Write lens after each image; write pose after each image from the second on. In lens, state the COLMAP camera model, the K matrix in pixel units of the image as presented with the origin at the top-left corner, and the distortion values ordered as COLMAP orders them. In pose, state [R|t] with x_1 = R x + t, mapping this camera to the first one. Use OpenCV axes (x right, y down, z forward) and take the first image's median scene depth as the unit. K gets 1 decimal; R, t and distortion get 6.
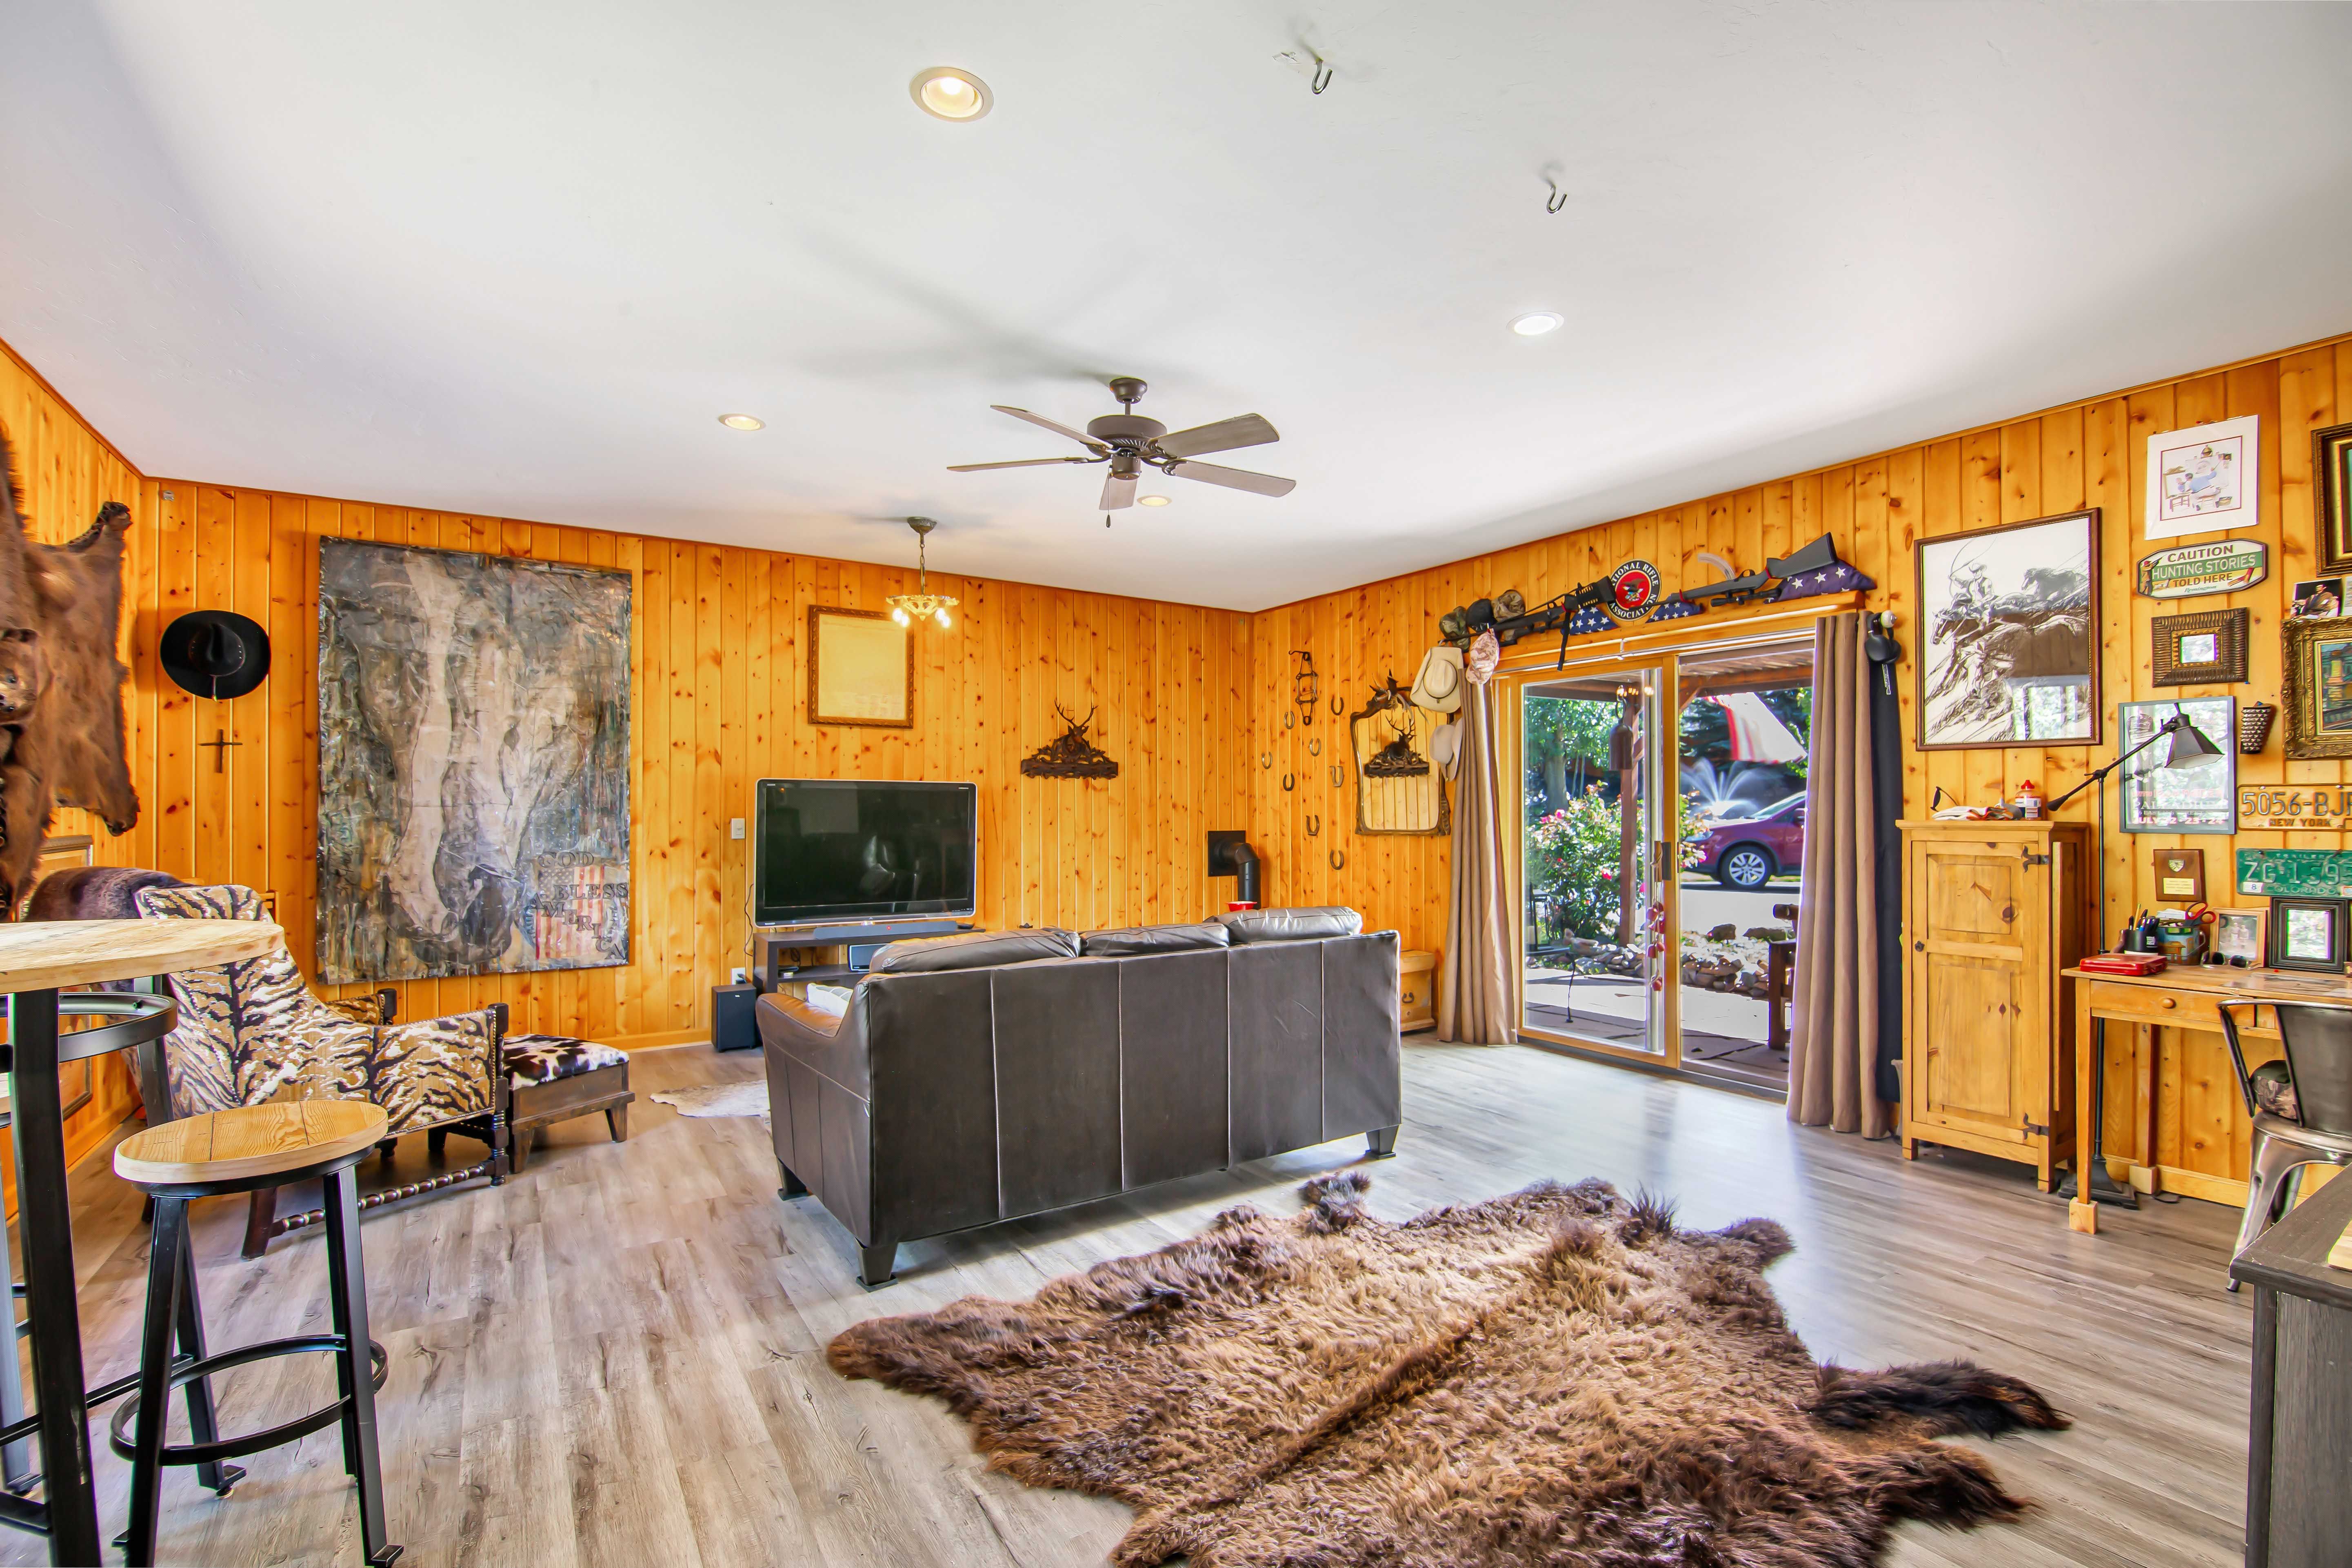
lens RADIAL K [[1084.4, 0, 1190.3], [0, 1084.4, 796.3], [0, 0, 1]] dist [-0.006830, -0.007938]
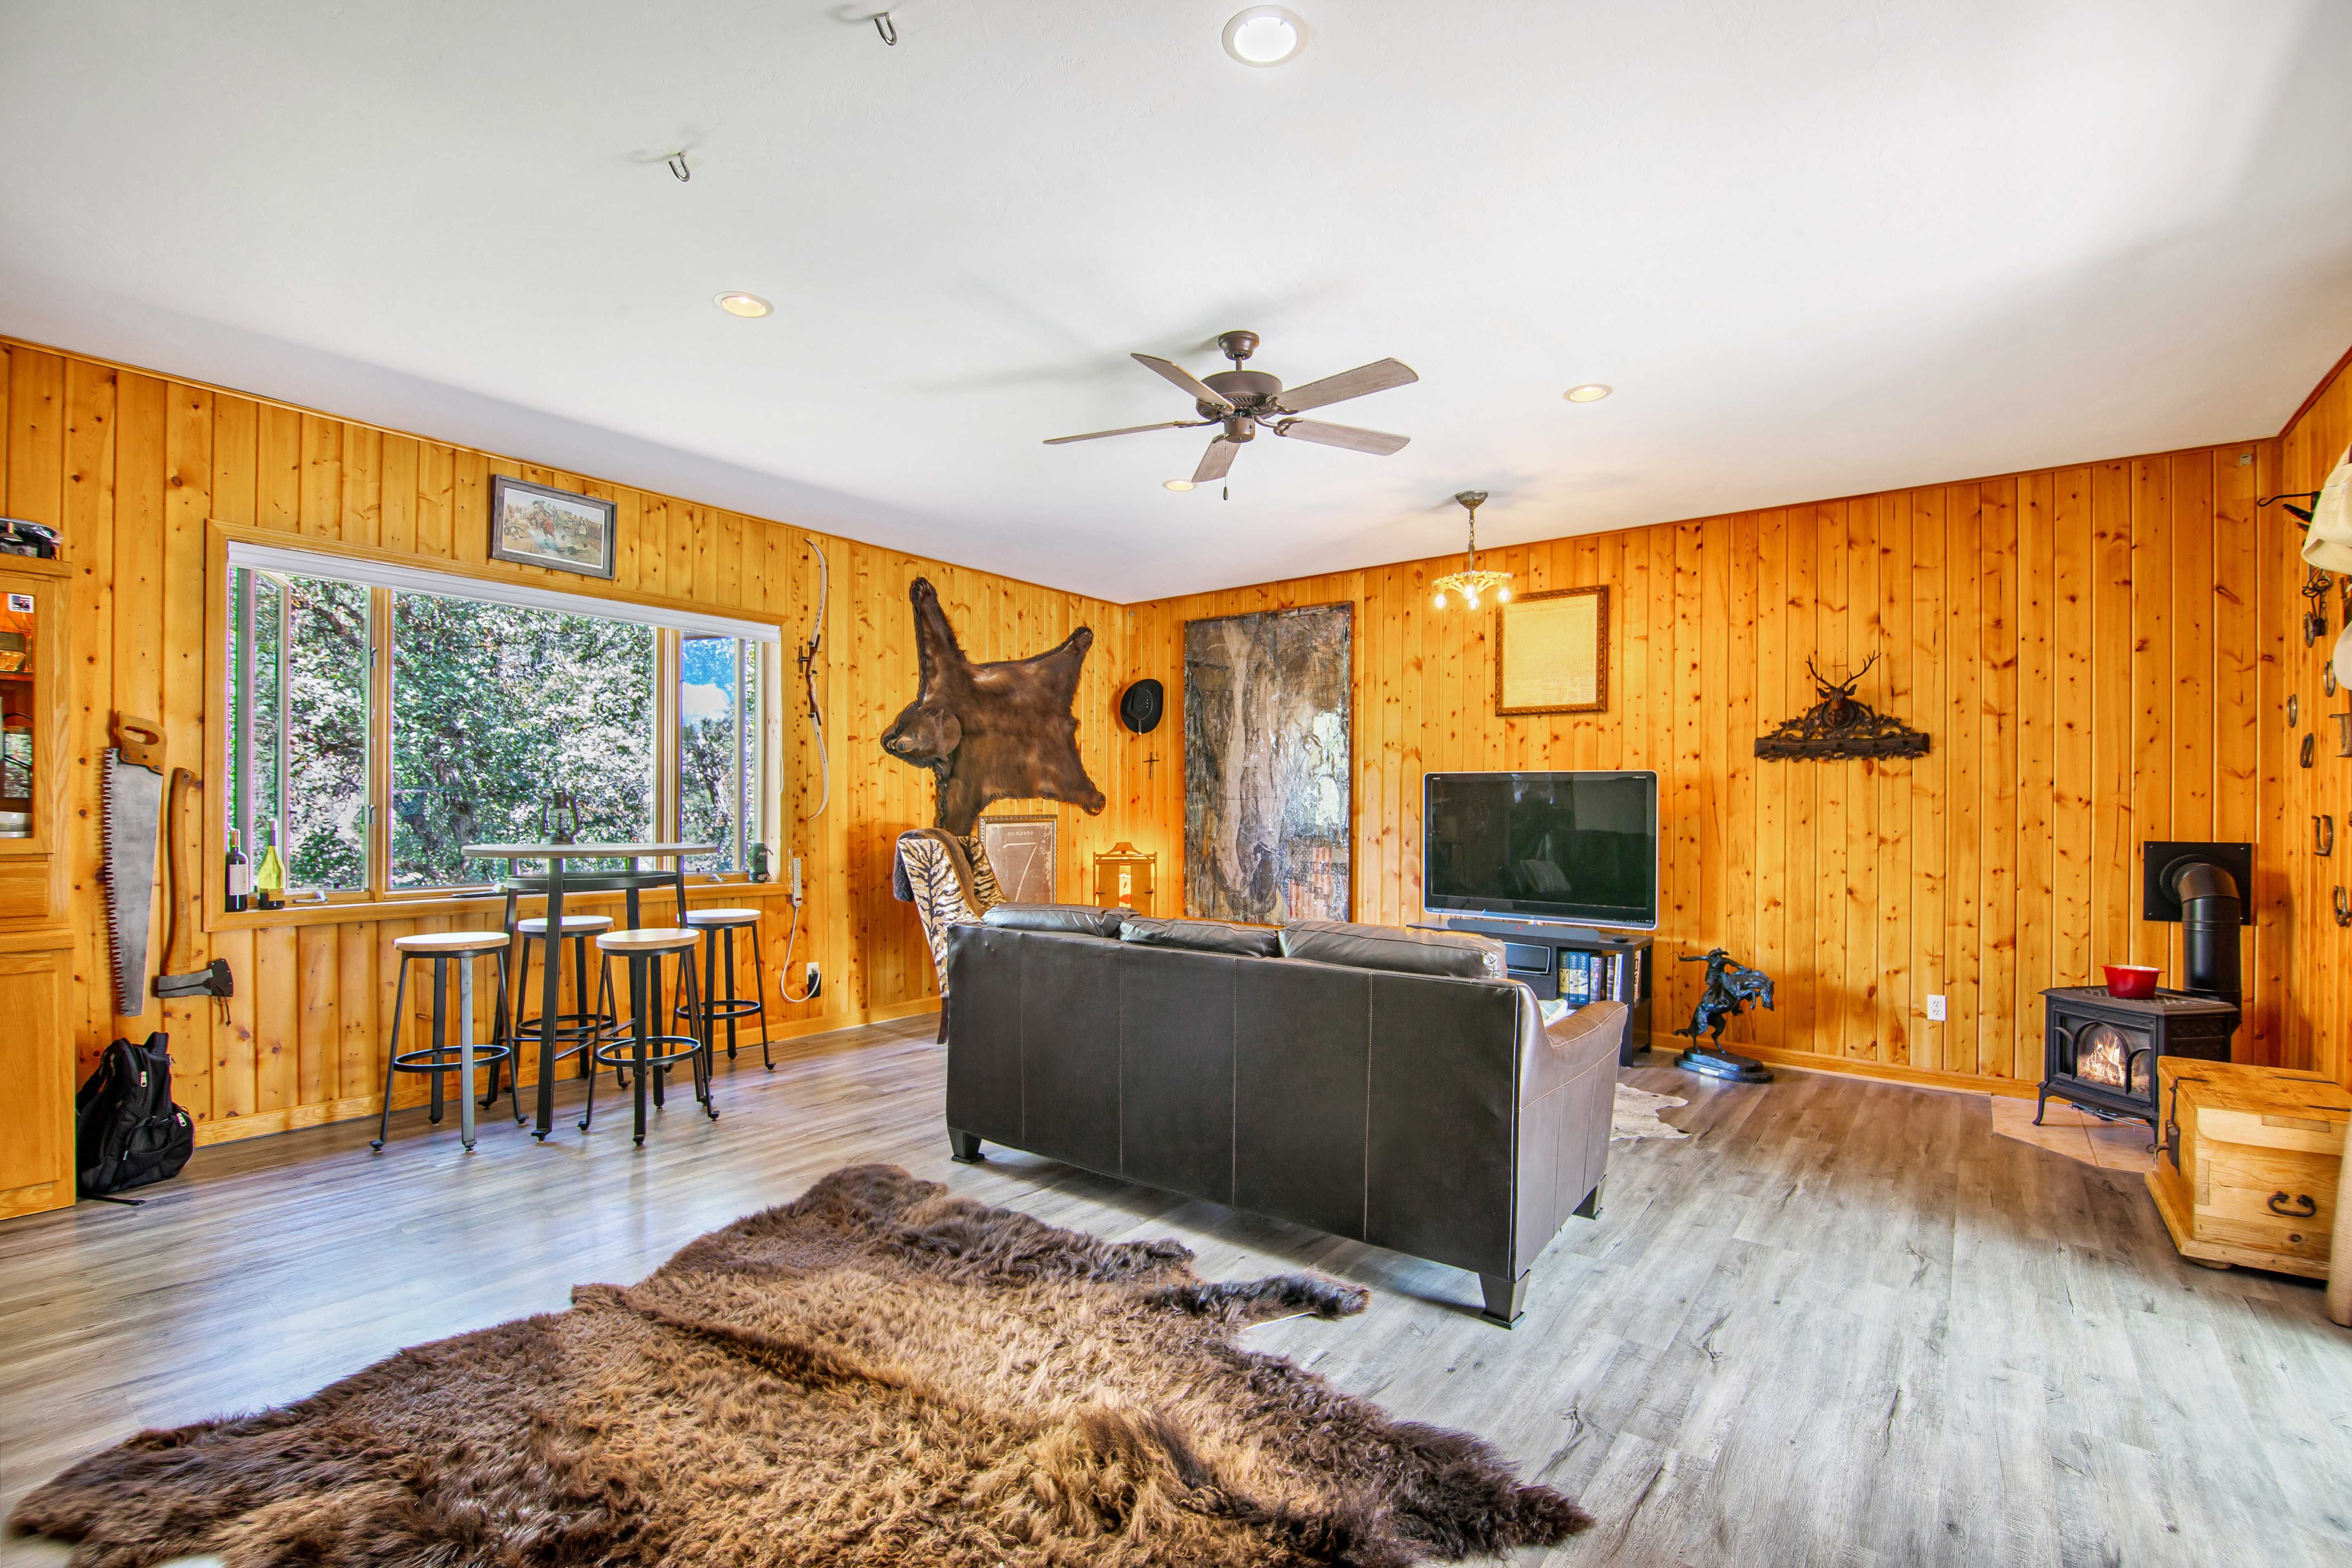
lens RADIAL K [[1084.3, 0, 1188.9], [0, 1084.3, 799.7], [0, 0, 1]] dist [-0.006830, -0.007938]
pose [[0.299250, -0.002827, -0.954171, 0.581770], [0.005810, 0.999982, -0.001141, 0.010728], [0.954157, -0.005203, 0.299261, 0.485840]]
